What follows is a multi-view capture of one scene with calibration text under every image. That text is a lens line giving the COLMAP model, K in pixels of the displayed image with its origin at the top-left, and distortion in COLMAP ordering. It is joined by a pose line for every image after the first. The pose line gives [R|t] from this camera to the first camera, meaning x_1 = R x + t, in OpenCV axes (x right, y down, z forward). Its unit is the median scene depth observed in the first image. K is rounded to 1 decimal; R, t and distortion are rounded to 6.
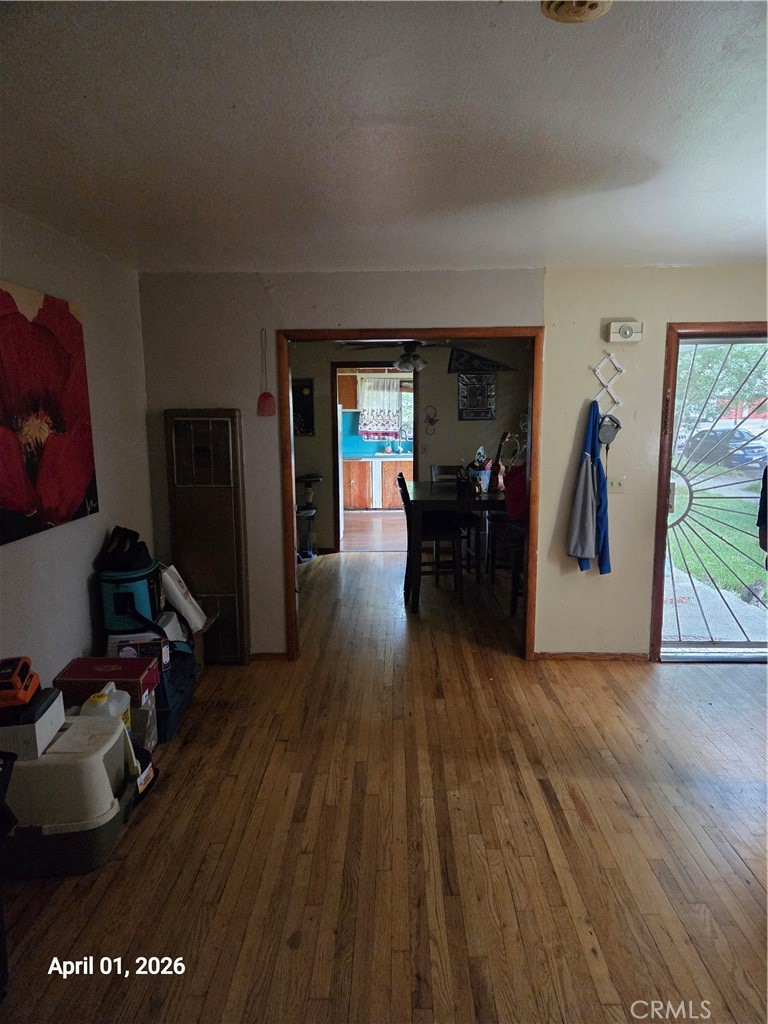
lens RADIAL K [[681.1, 0, 383.3], [0, 681.1, 511.6], [0, 0, 1]] dist [0.000511, 0.000364]
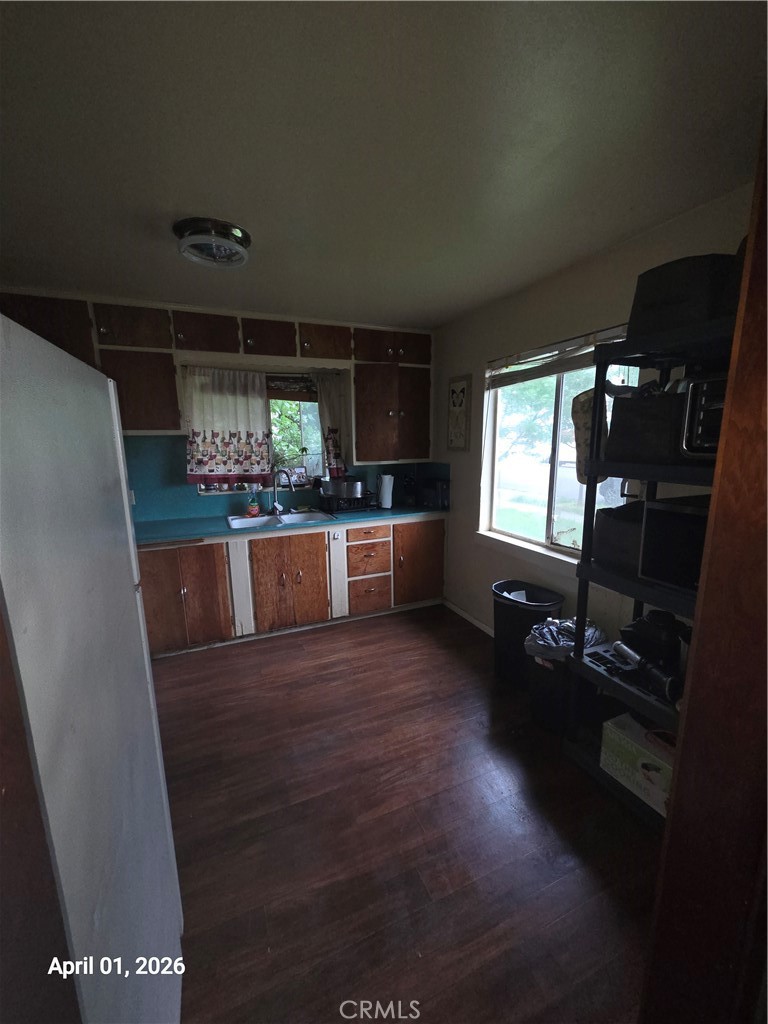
lens RADIAL K [[410.6, 0, 381.0], [0, 410.6, 521.1], [0, 0, 1]] dist [-0.000002, 0.000027]
pose [[0.908005, -0.085222, 0.410201, -0.033754], [0.072680, 0.996289, 0.046103, -0.090076], [-0.412608, -0.012048, 0.910829, 0.676958]]
